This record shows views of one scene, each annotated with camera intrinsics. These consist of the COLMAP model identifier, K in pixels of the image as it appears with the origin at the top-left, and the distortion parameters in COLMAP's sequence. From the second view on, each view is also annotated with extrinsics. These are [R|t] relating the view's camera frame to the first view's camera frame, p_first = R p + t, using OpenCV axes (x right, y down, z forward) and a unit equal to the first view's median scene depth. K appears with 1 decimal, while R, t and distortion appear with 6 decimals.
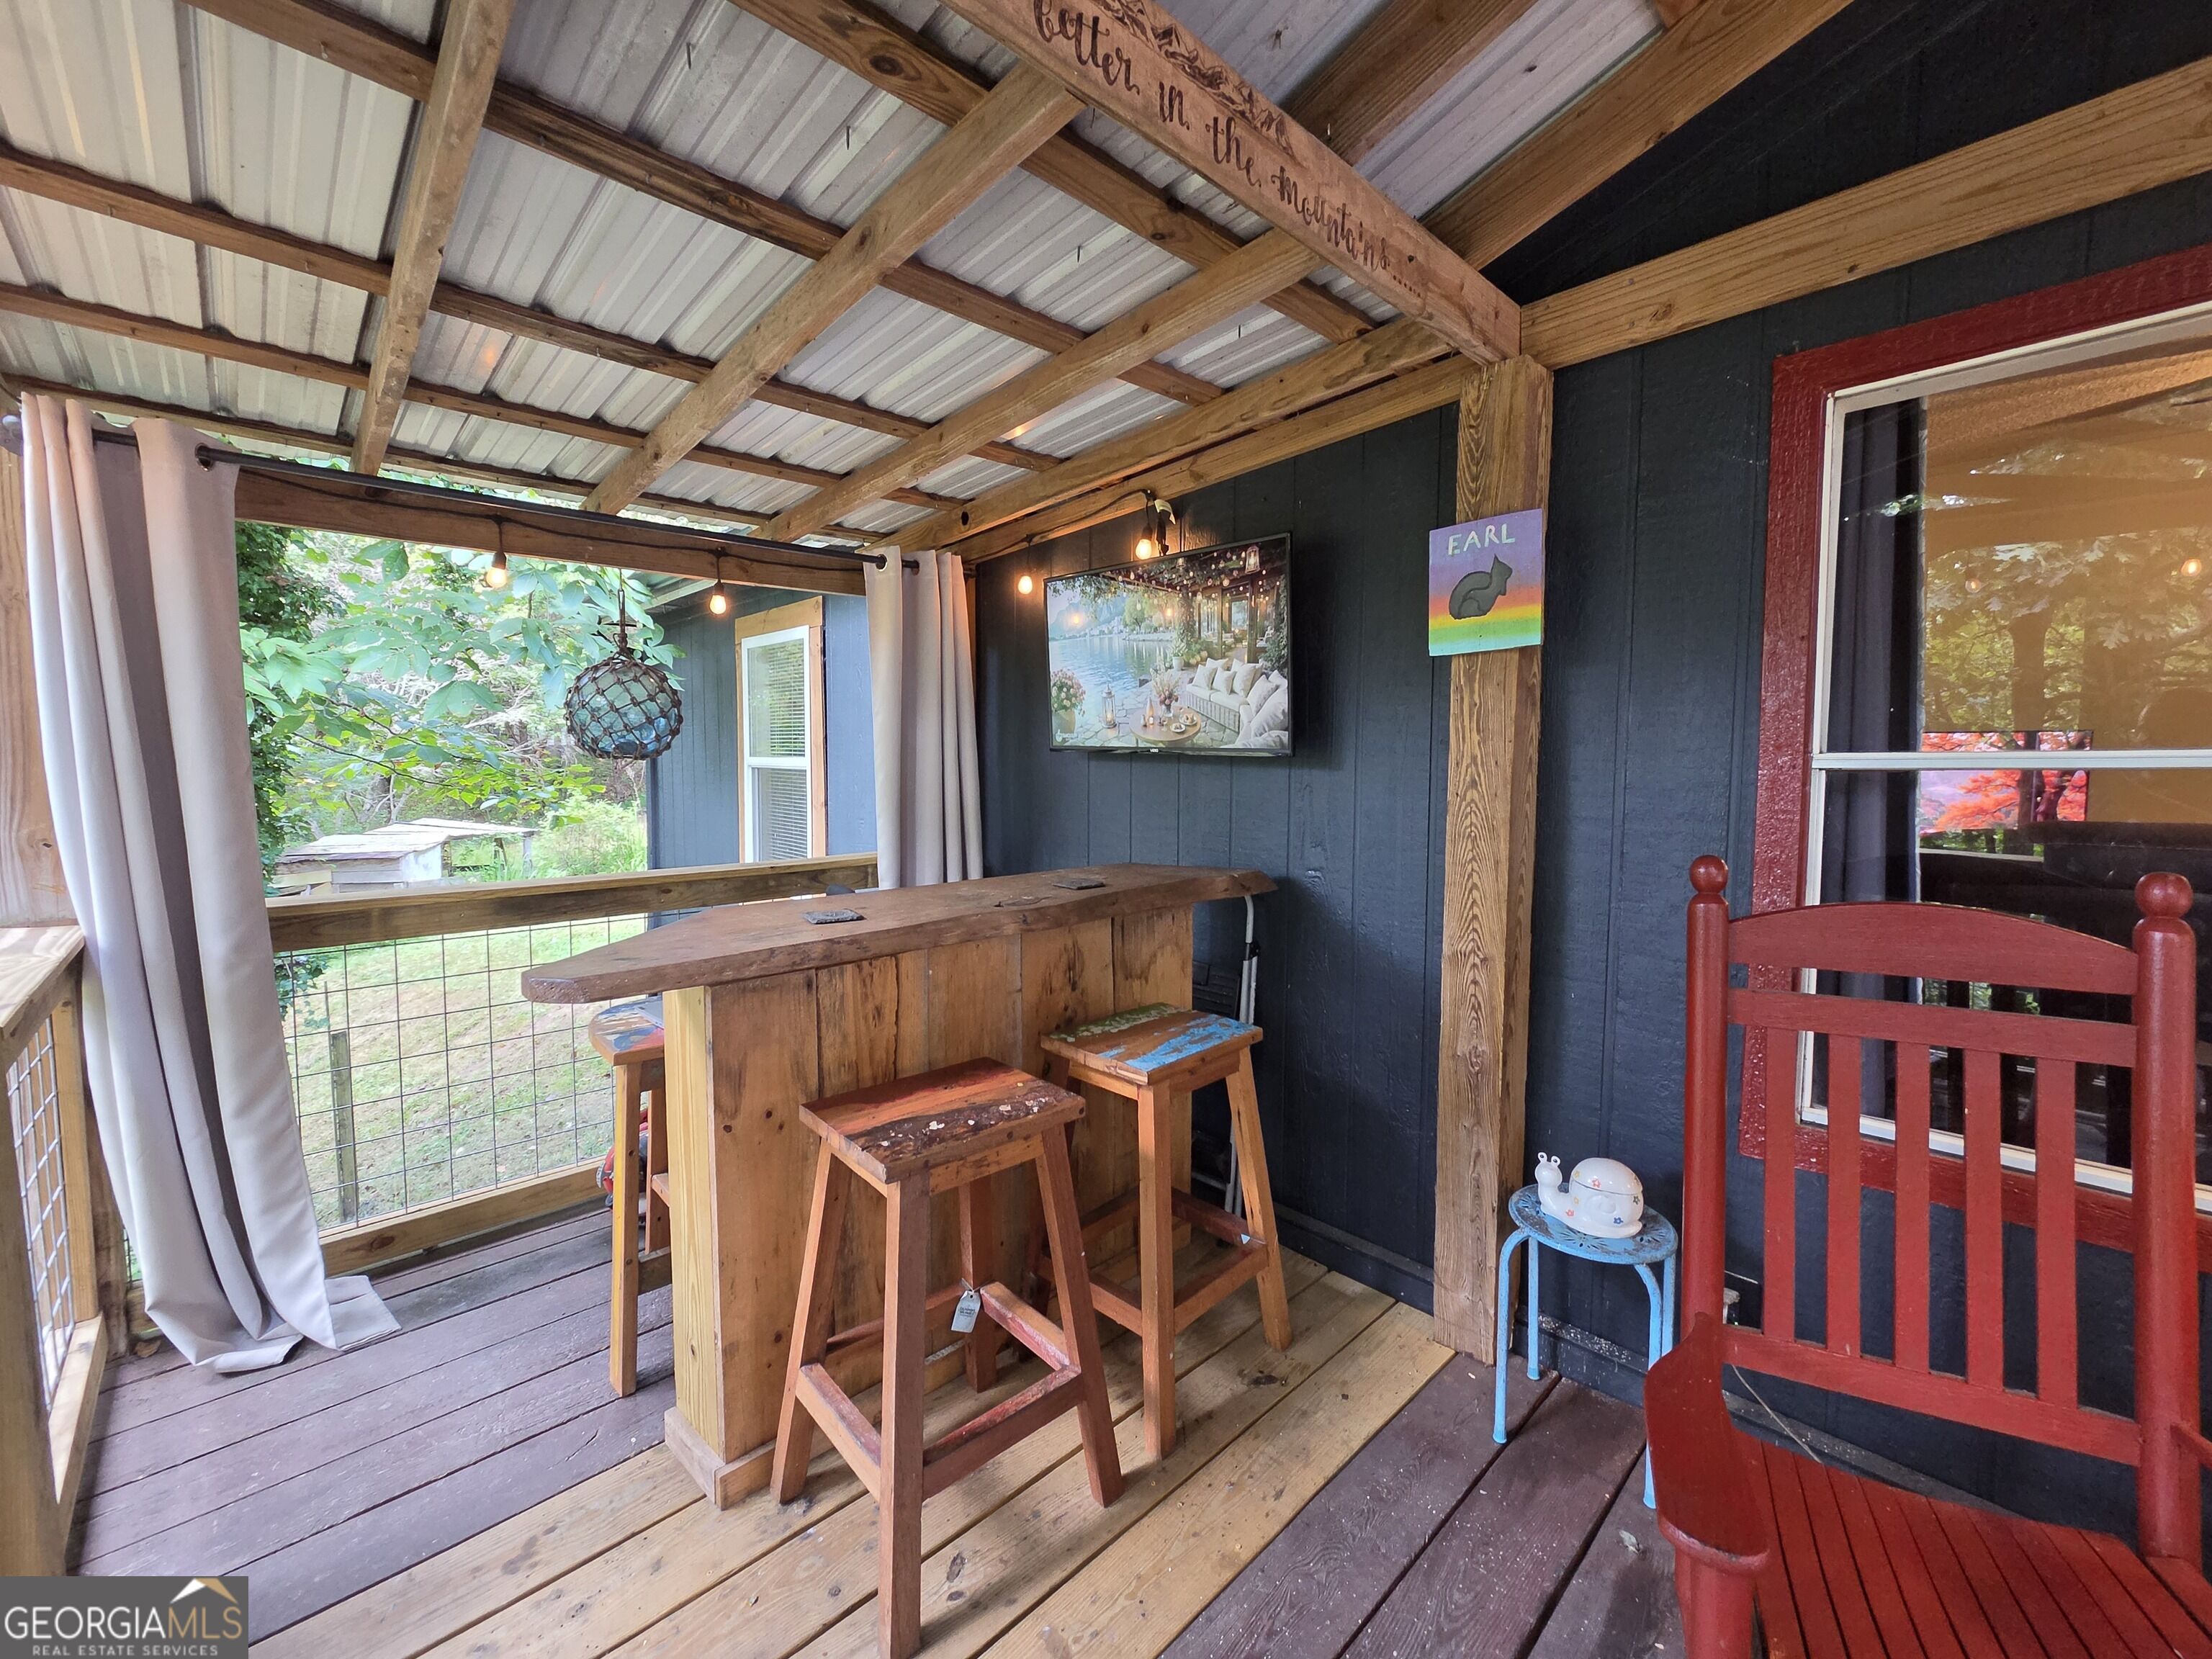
lens RADIAL K [[899.0, 0, 1109.8], [0, 899.0, 818.1], [0, 0, 1]] dist [0.001343, 0.000020]
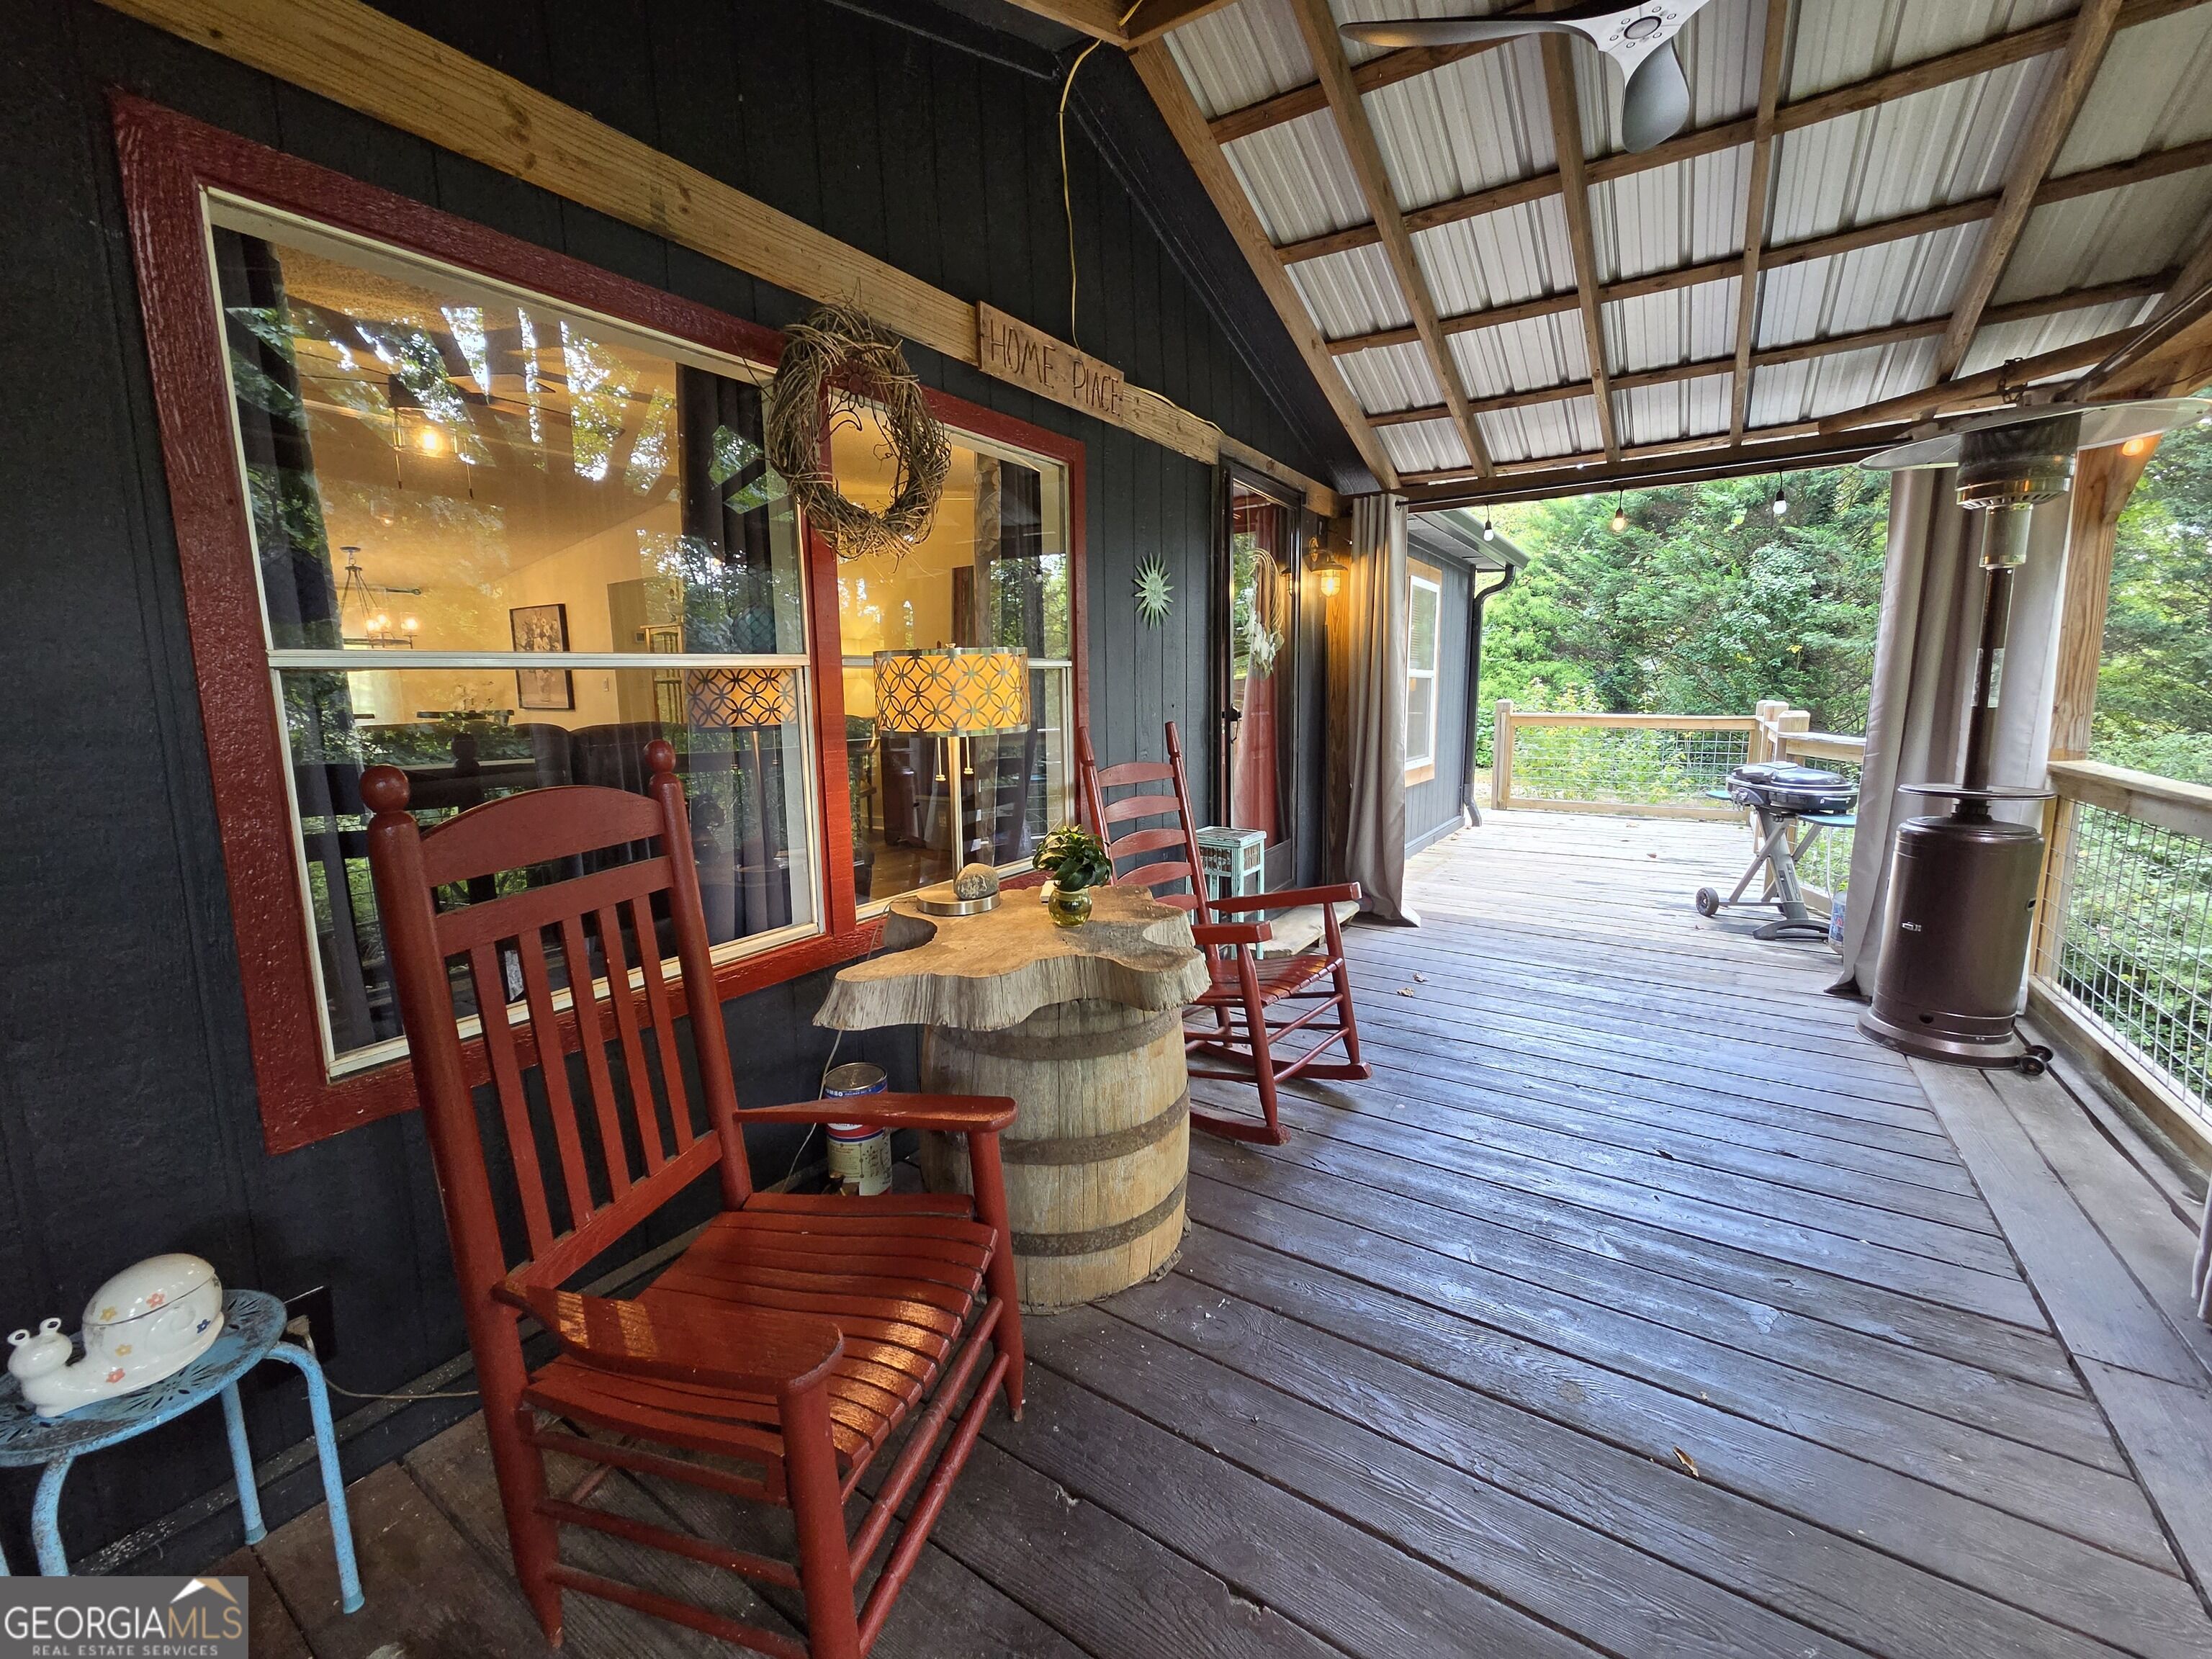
lens RADIAL K [[899.0, 0, 1097.3], [0, 899.0, 819.7], [0, 0, 1]] dist [0.001343, 0.000020]
pose [[-0.206909, -0.140825, 0.968172, -0.130538], [0.077241, 0.984146, 0.159656, 0.005717], [-0.975306, 0.107817, -0.192752, 0.286101]]
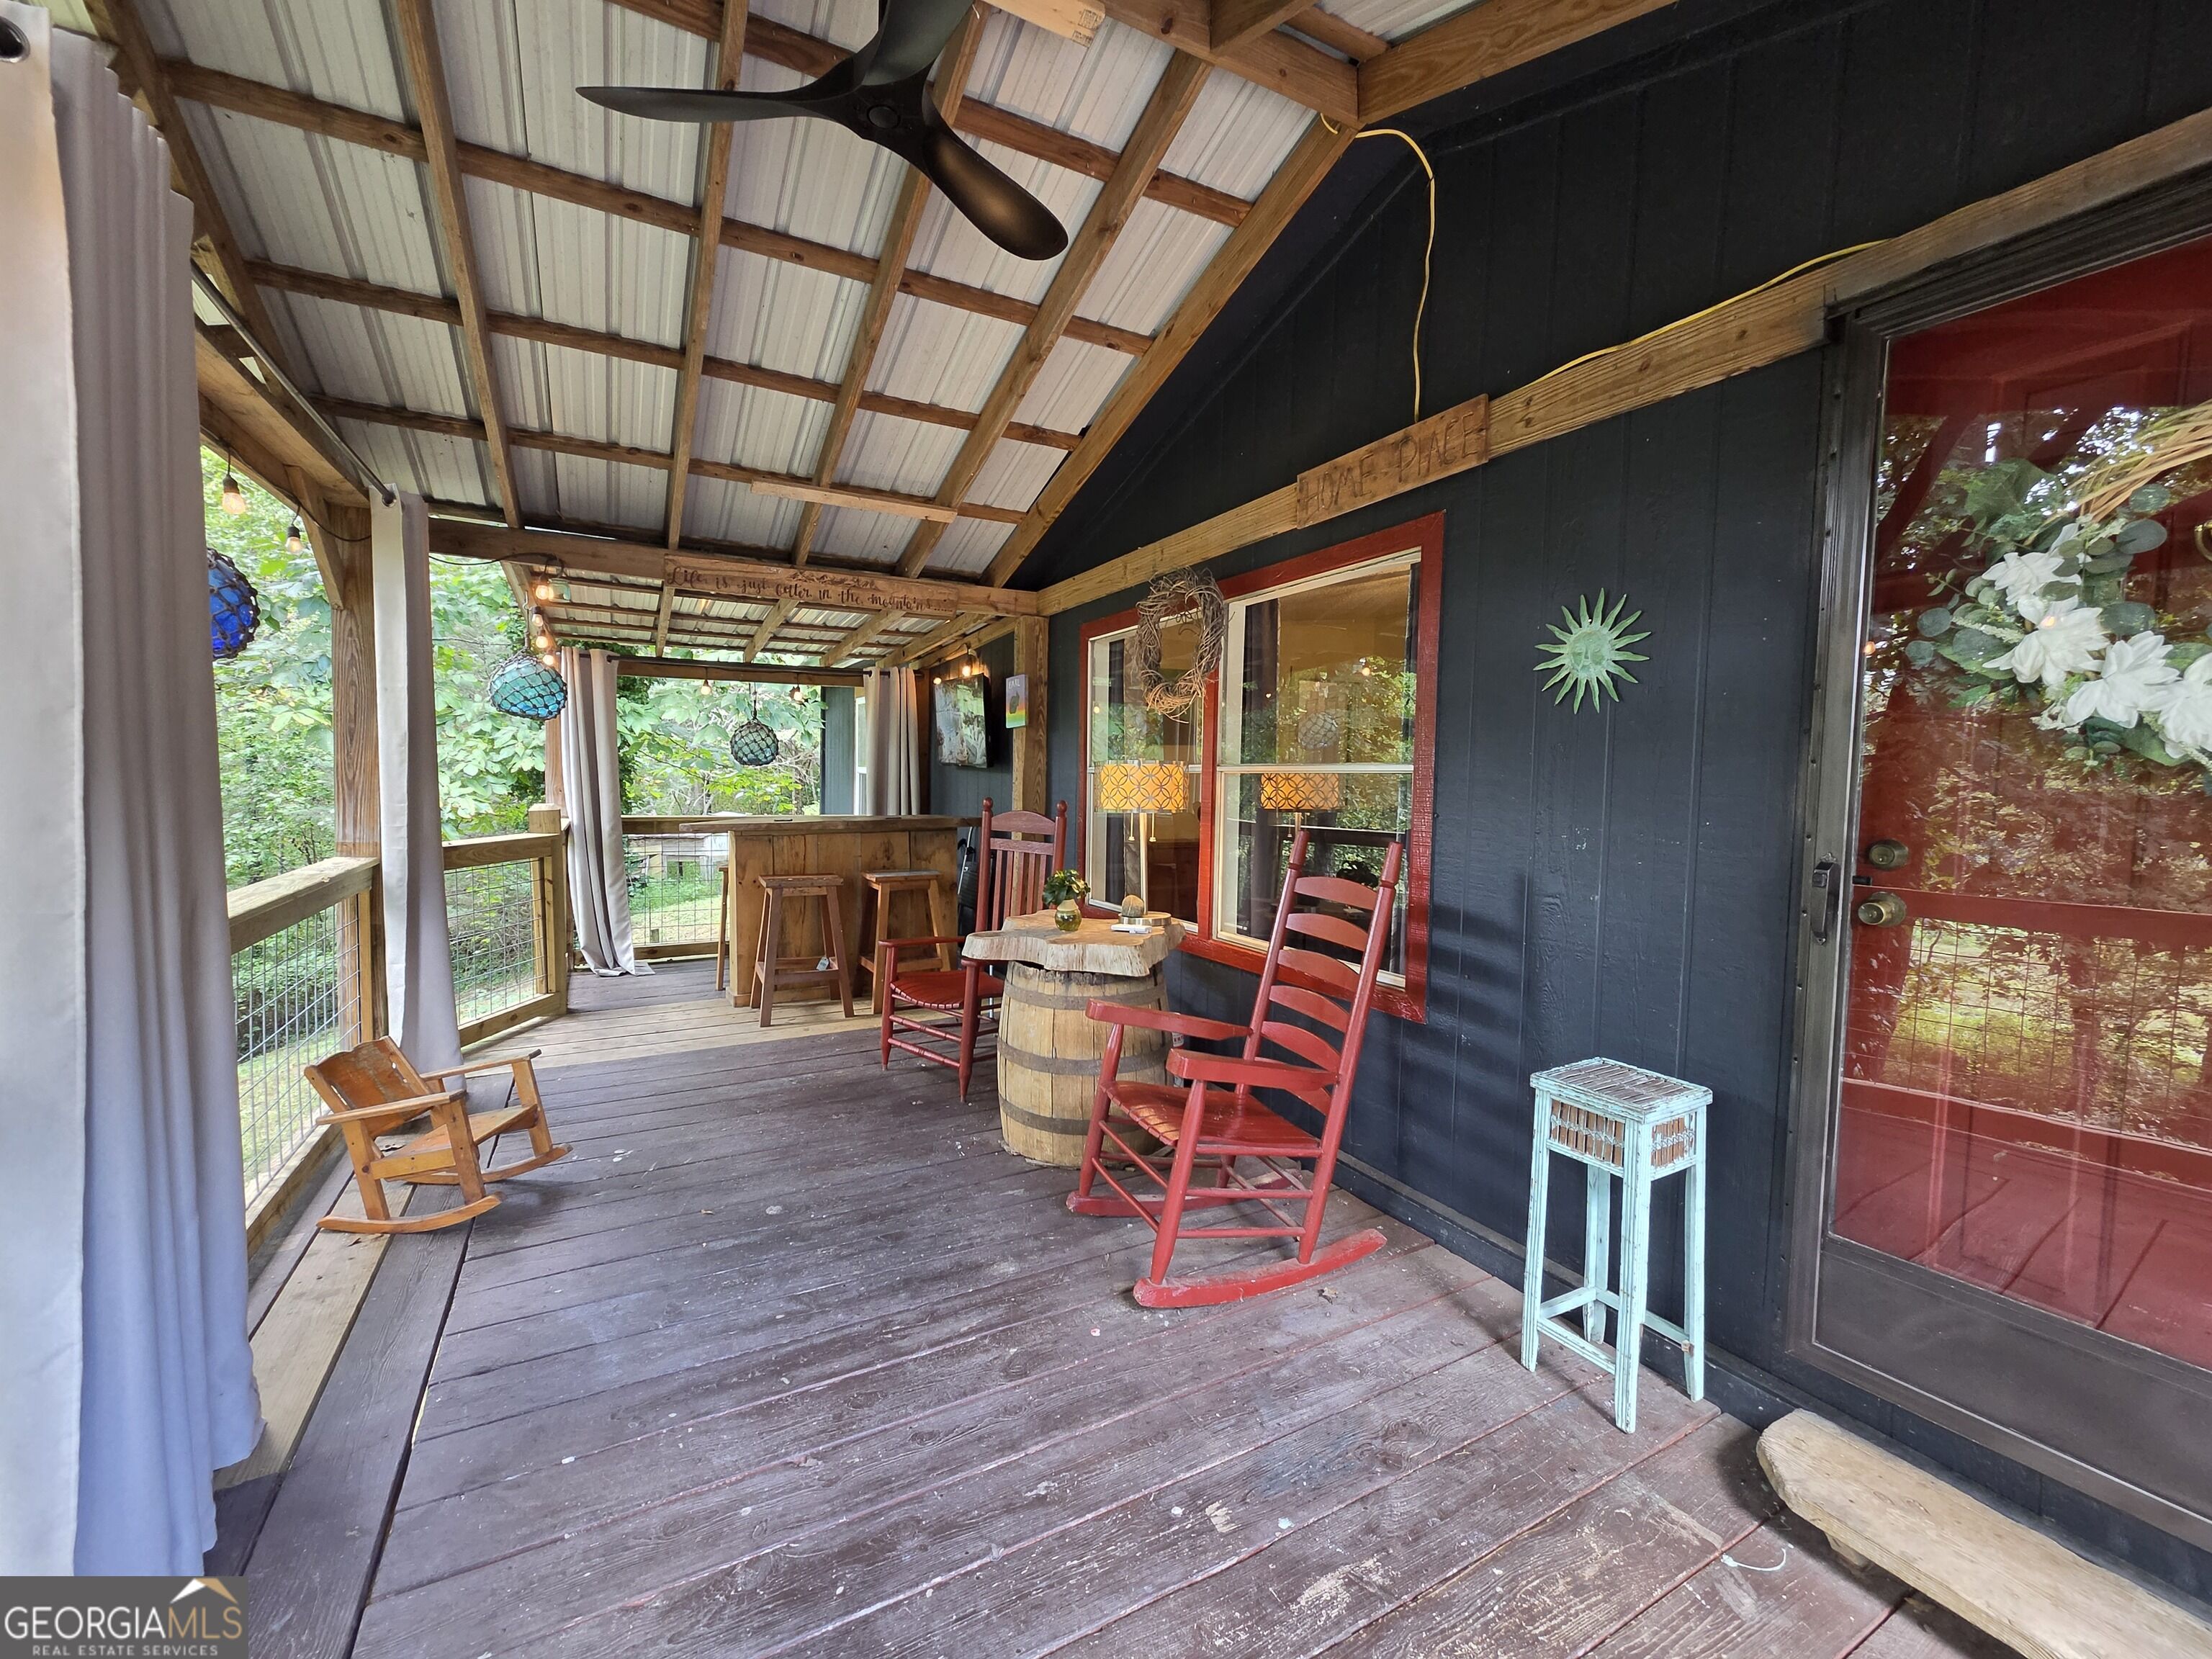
lens RADIAL K [[899.0, 0, 1107.8], [0, 899.0, 823.0], [0, 0, 1]] dist [0.001343, 0.000020]
pose [[0.965483, 0.029513, -0.258789, 1.016628], [-0.033104, 0.999406, -0.009530, 0.078839], [0.258354, 0.017768, 0.965887, -1.067068]]
